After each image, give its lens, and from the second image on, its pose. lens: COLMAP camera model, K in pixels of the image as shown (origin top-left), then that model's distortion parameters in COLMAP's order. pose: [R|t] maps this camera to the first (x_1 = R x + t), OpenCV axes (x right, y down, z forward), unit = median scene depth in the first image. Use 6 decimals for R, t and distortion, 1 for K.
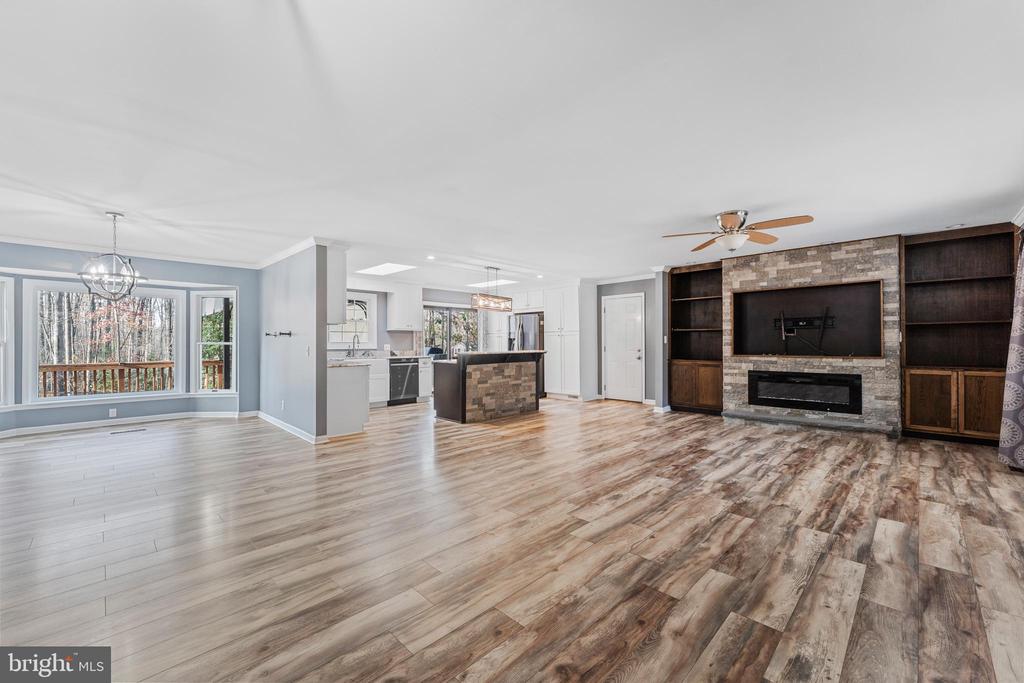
lens RADIAL K [[413.1, 0, 504.4], [0, 413.1, 343.1], [0, 0, 1]] dist [-0.000605, -0.001160]
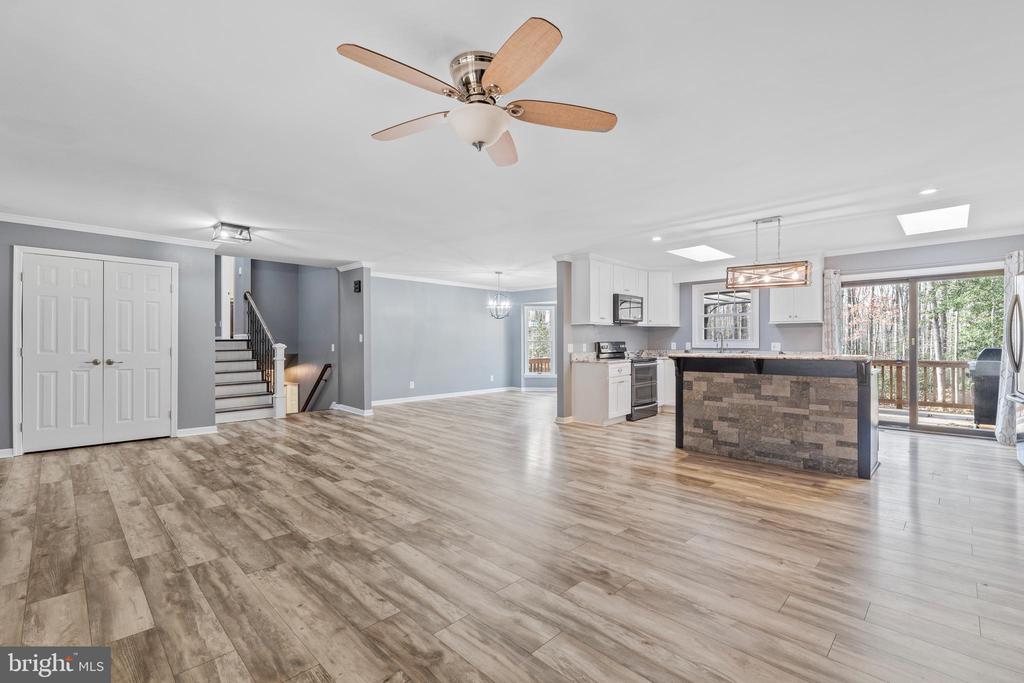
lens RADIAL K [[446.9, 0, 515.0], [0, 446.9, 342.2], [0, 0, 1]] dist [0.001485, -0.001204]
pose [[0.015170, 0.003552, -0.999879, 0.874069], [0.002587, 0.999990, 0.003592, -0.002998], [0.999882, -0.002642, 0.015161, 0.844139]]
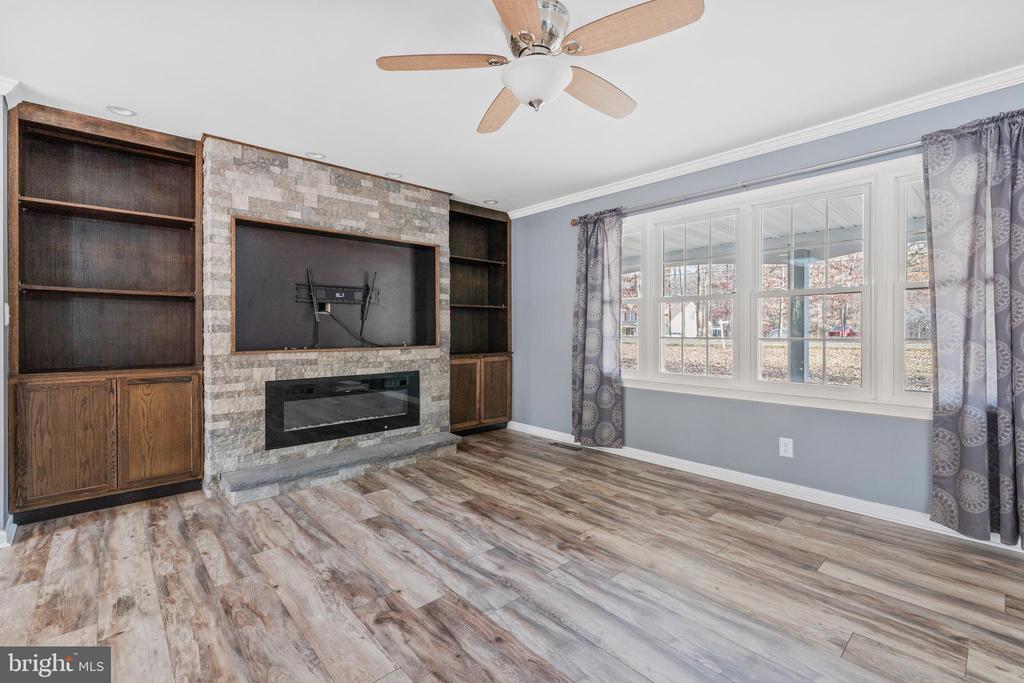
lens RADIAL K [[446.9, 0, 519.0], [0, 446.9, 339.7], [0, 0, 1]] dist [0.001485, -0.001204]
pose [[0.028903, -0.019832, 0.999385, 0.074377], [0.000328, 0.999803, 0.019831, 0.005437], [-0.999582, -0.000246, 0.028904, 0.821826]]
